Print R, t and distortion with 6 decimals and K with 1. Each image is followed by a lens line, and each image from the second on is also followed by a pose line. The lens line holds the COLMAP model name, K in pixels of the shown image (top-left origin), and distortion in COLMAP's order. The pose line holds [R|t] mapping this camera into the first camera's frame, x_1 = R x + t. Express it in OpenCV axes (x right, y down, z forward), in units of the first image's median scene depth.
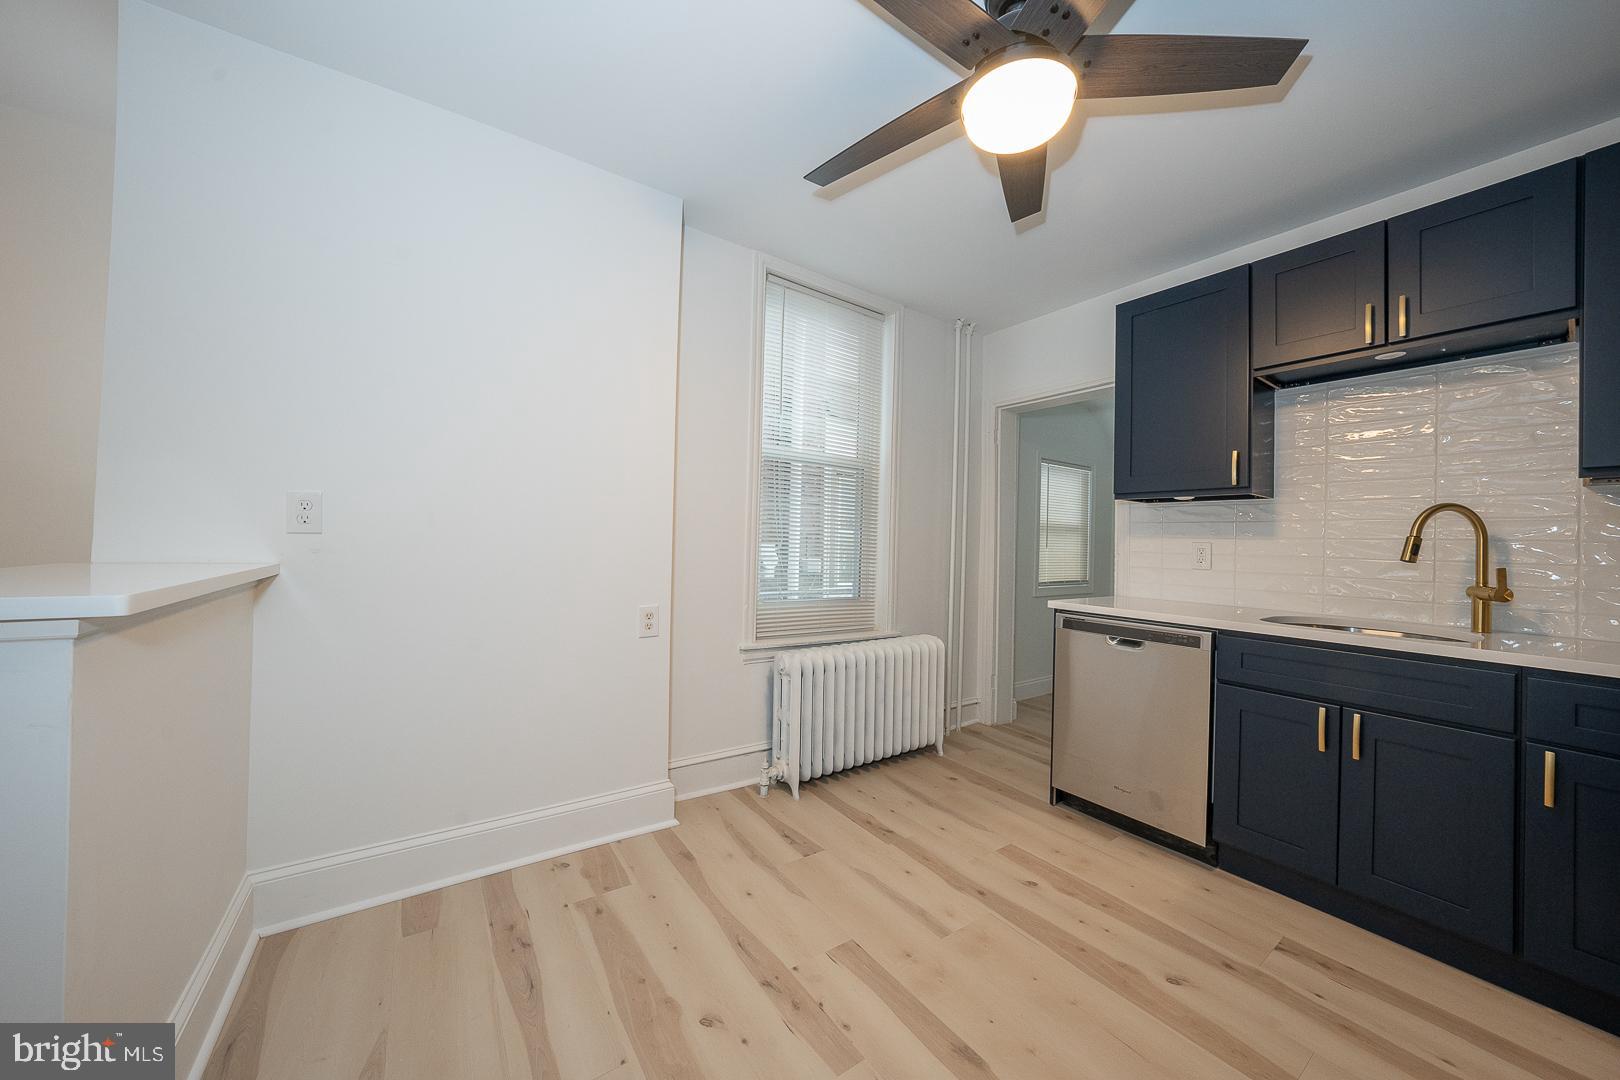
lens RADIAL K [[556.8, 0, 810.0], [0, 556.8, 540.0], [0, 0, 1]] dist [-0.000127, -0.000011]
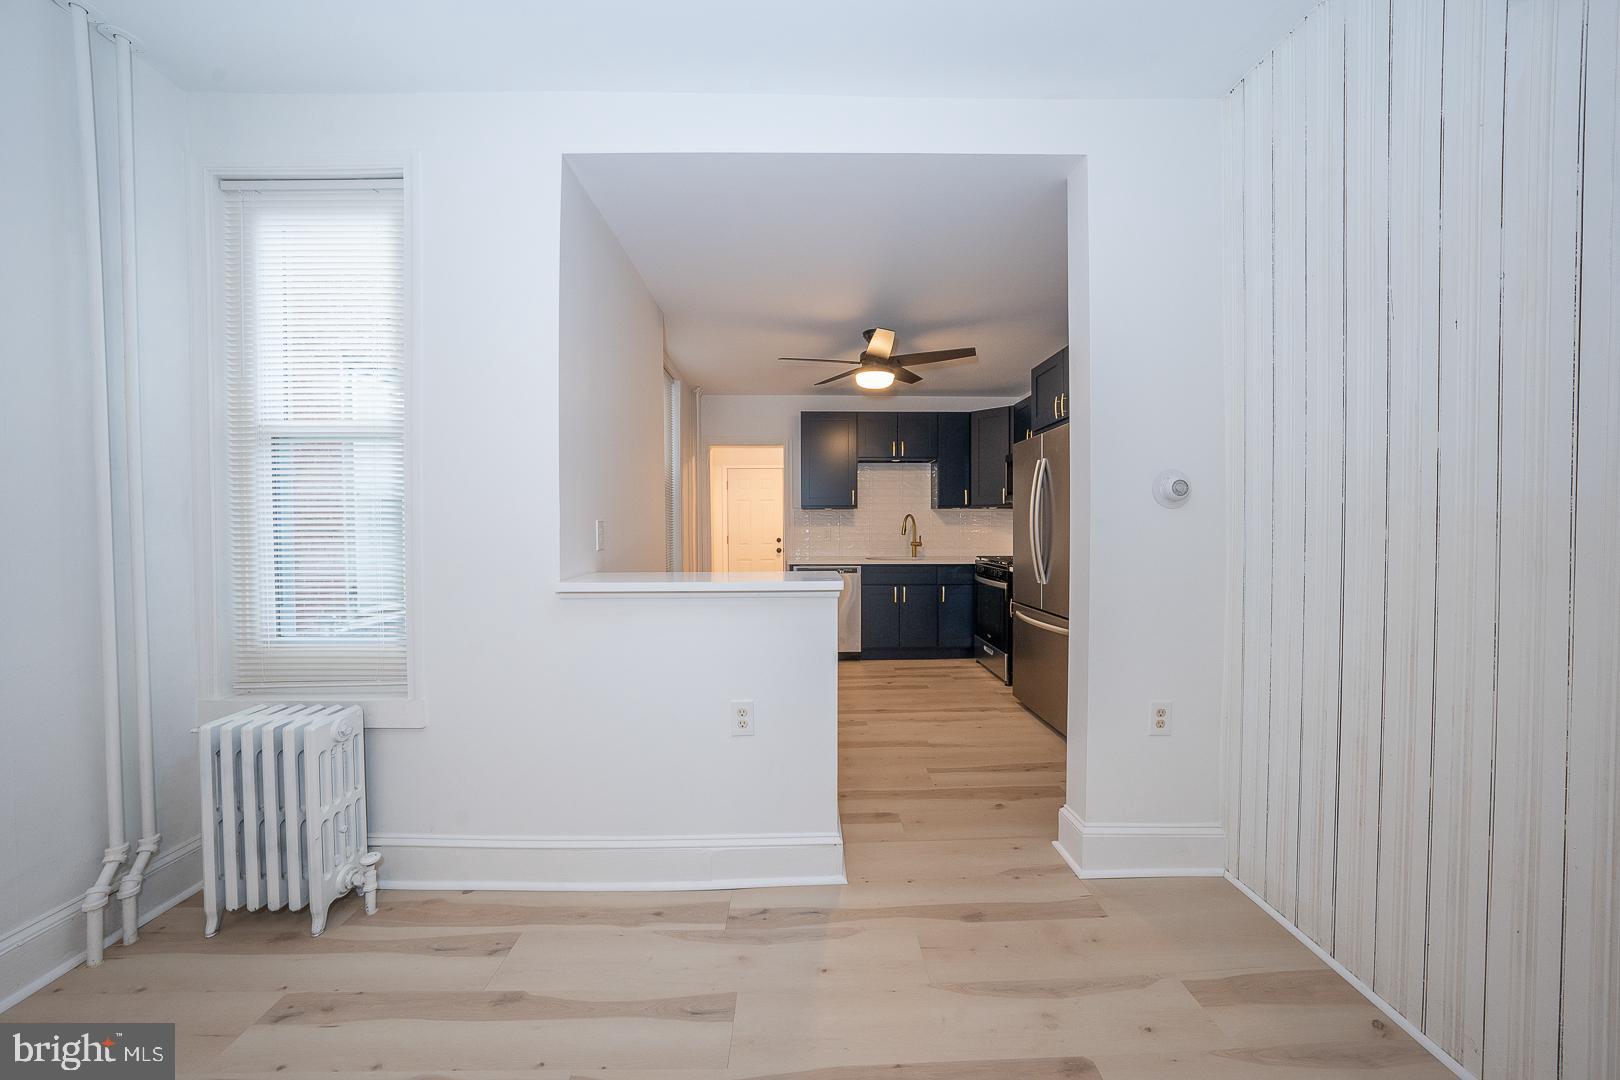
lens RADIAL K [[556.8, 0, 810.0], [0, 556.8, 540.0], [0, 0, 1]] dist [-0.000127, -0.000011]
pose [[0.563798, -0.054247, 0.824129, -1.476677], [0.016308, 0.998377, 0.054561, -0.089675], [-0.825752, -0.017322, 0.563768, -0.214533]]
